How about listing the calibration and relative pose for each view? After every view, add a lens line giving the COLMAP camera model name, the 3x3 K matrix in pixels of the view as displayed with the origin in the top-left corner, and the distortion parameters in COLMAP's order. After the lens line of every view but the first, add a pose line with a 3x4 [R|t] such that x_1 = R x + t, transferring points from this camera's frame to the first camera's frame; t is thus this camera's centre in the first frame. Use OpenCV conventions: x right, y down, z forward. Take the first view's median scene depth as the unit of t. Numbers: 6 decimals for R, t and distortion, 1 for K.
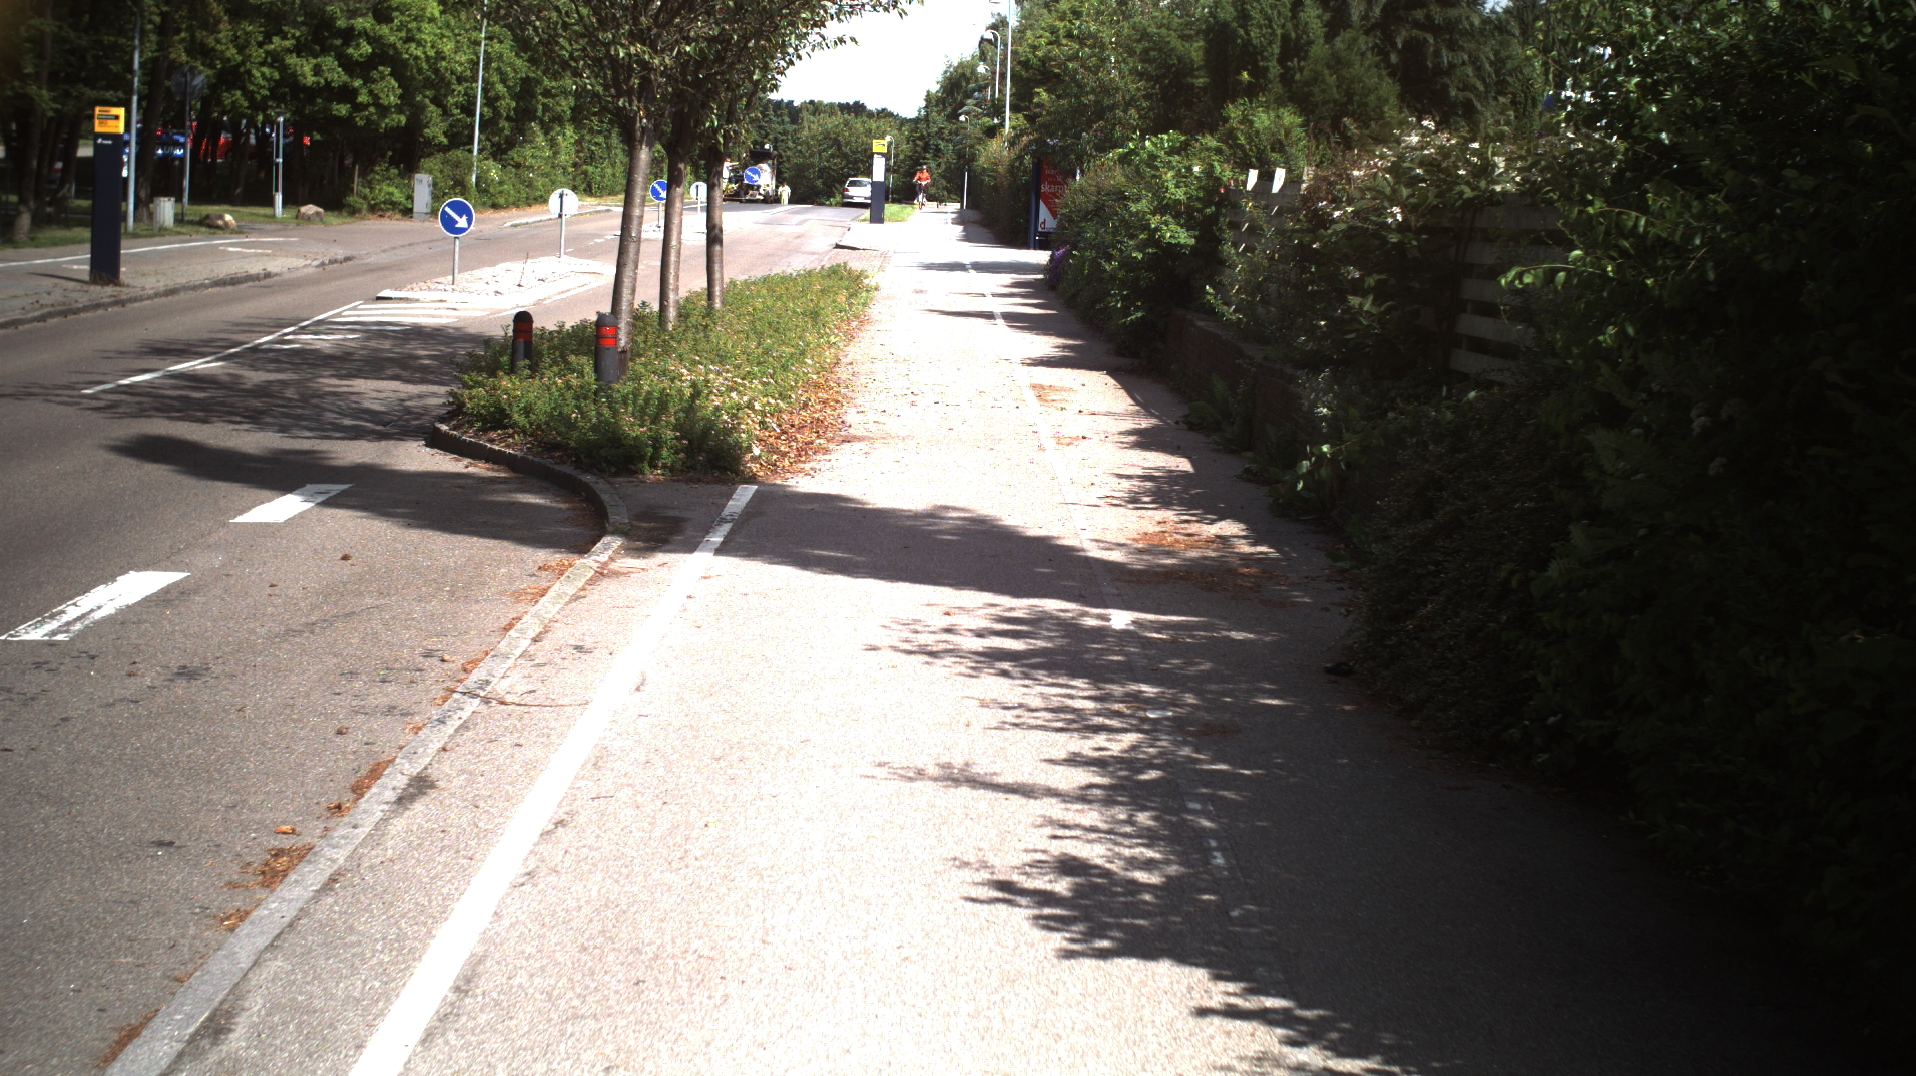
lens RADIAL K [[3260.0, 0, 958.0], [0, 3260.0, 538.0], [0, 0, 1]] dist [-0.266869, 0.287112]
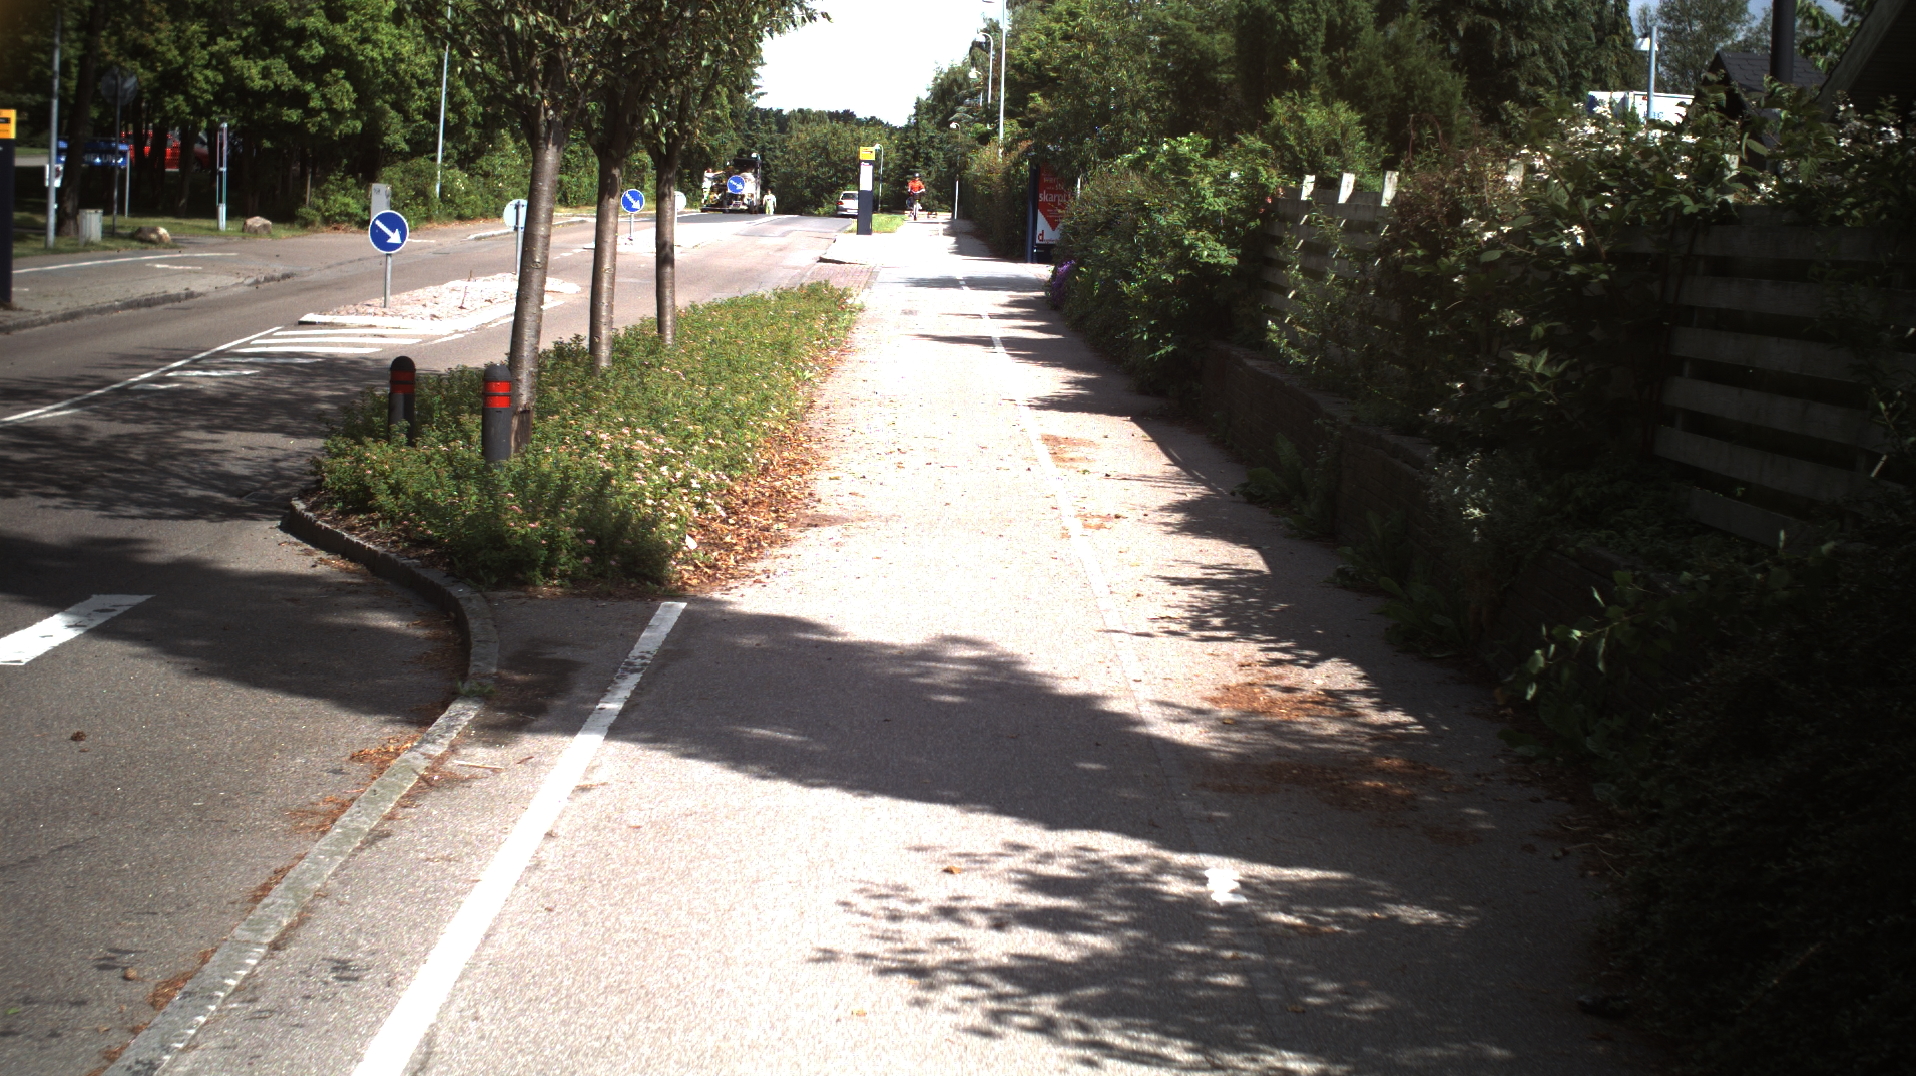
lens RADIAL K [[3260.0, 0, 958.0], [0, 3260.0, 538.0], [0, 0, 1]] dist [-0.266869, 0.287112]
pose [[0.999994, -0.002087, 0.002786, -0.000687], [0.002095, 0.999994, -0.002771, -0.008698], [-0.002780, 0.002777, 0.999992, 0.079694]]
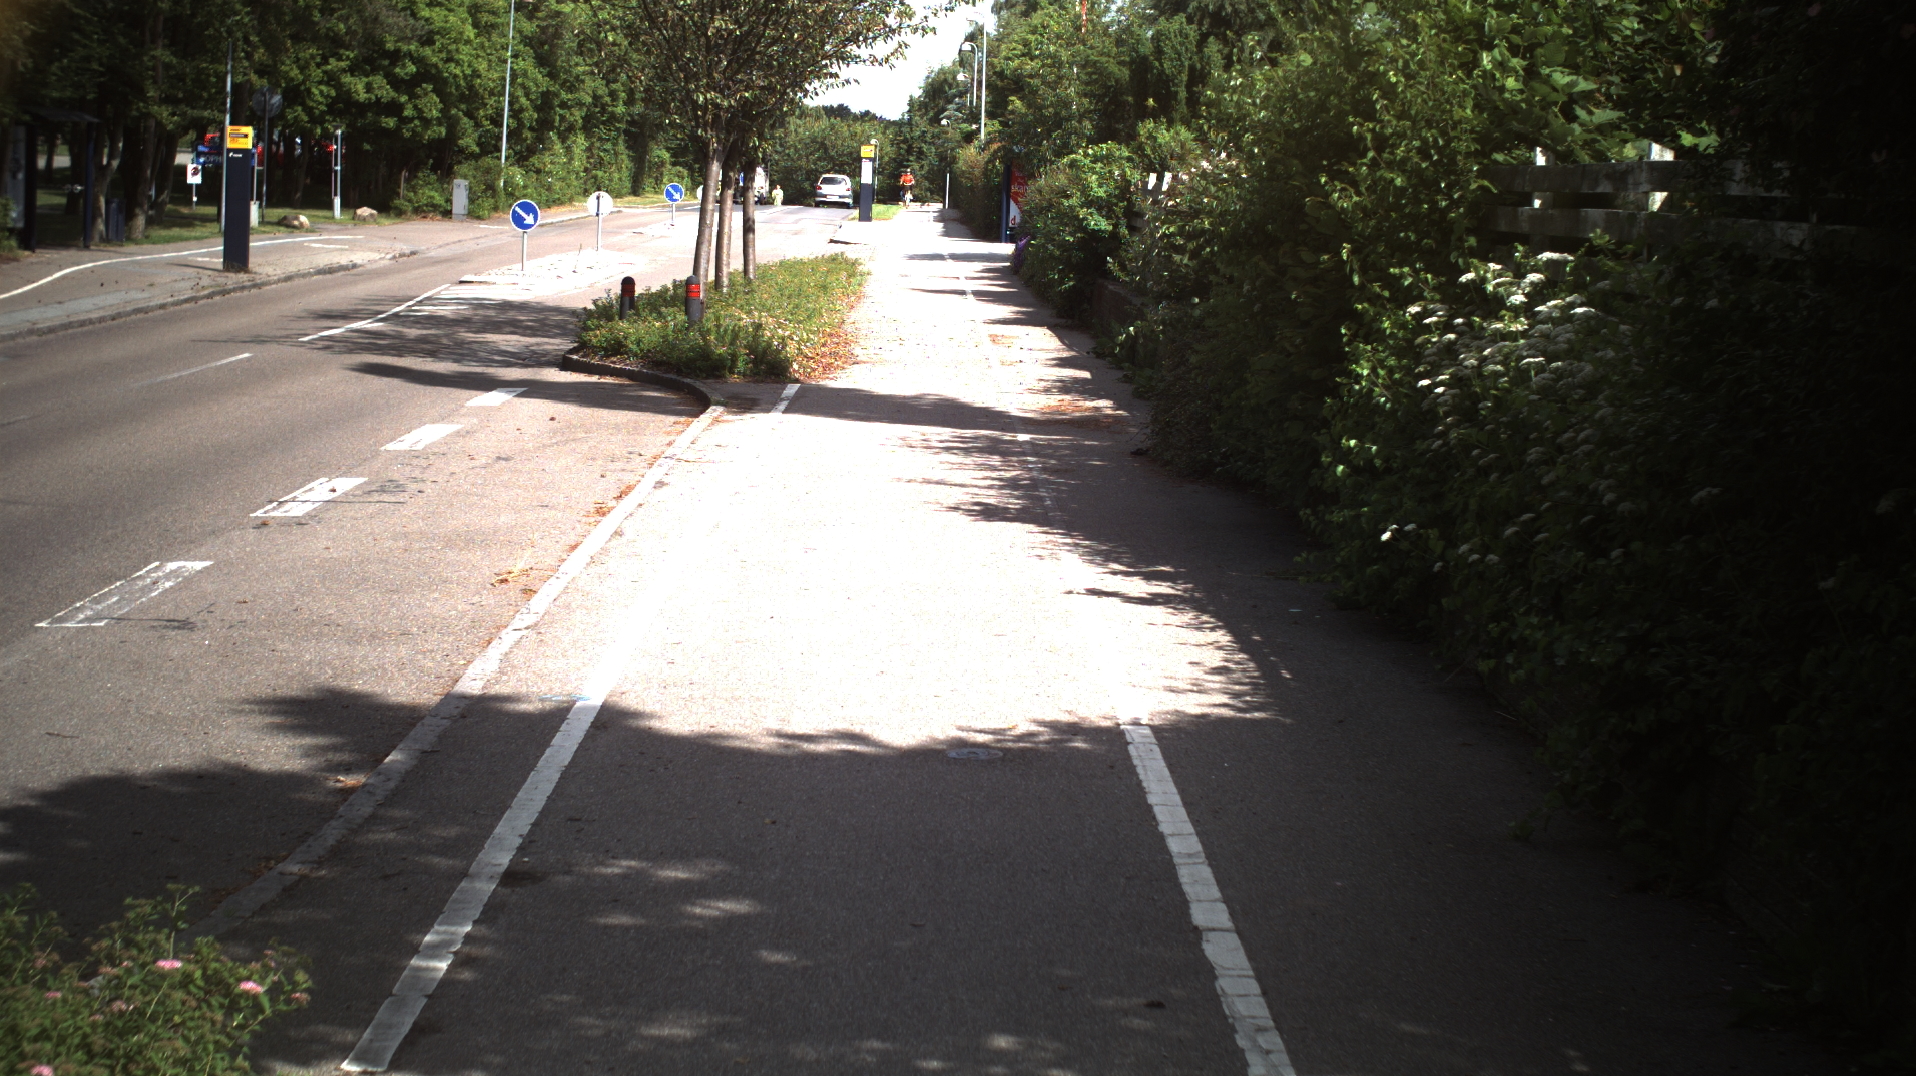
lens RADIAL K [[3260.0, 0, 958.0], [0, 3260.0, 538.0], [0, 0, 1]] dist [-0.266869, 0.287112]
pose [[0.999966, -0.007022, 0.004281, 0.001593], [0.007023, 0.999975, -0.000245, 0.017181], [-0.004279, 0.000275, 0.999991, -0.159236]]
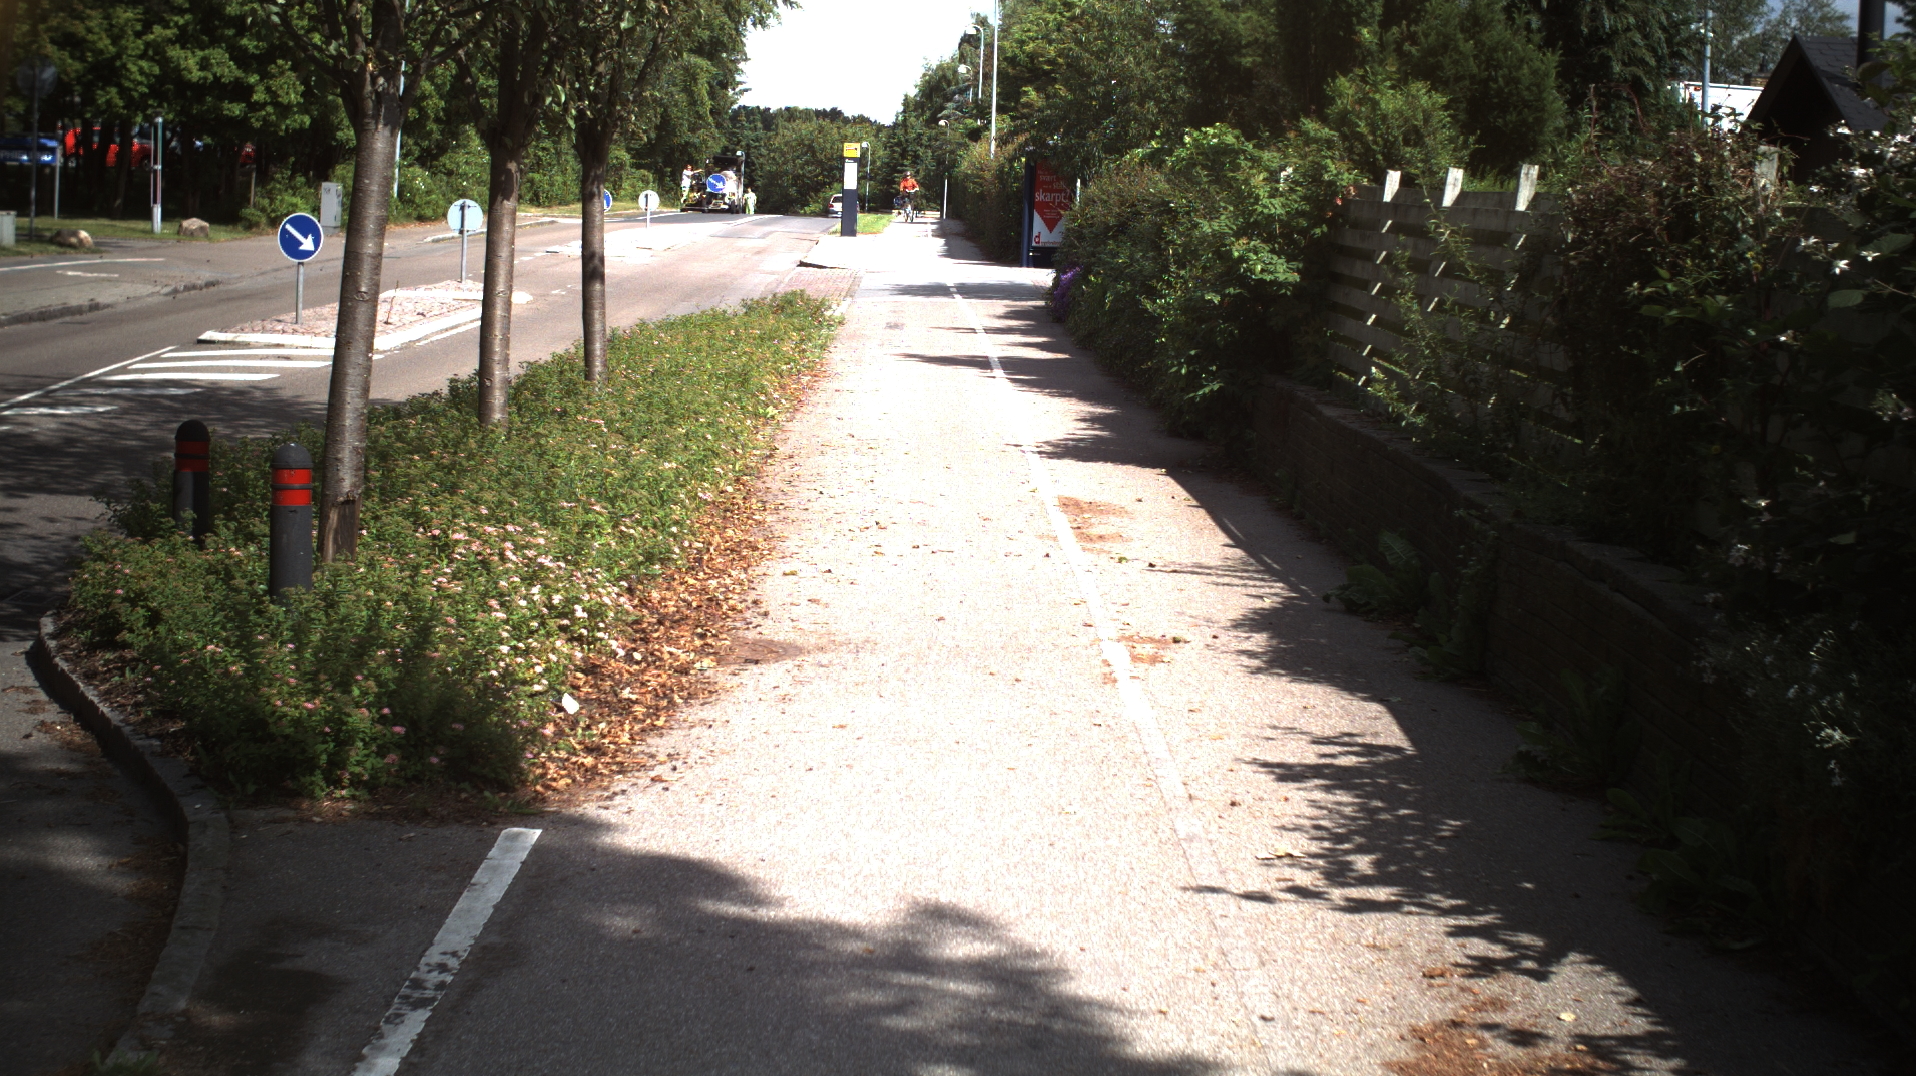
lens RADIAL K [[3260.0, 0, 958.0], [0, 3260.0, 538.0], [0, 0, 1]] dist [-0.266869, 0.287112]
pose [[0.999976, -0.002864, 0.006325, -0.001056], [0.002878, 0.999993, -0.002347, -0.017506], [-0.006318, 0.002366, 0.999977, 0.159501]]
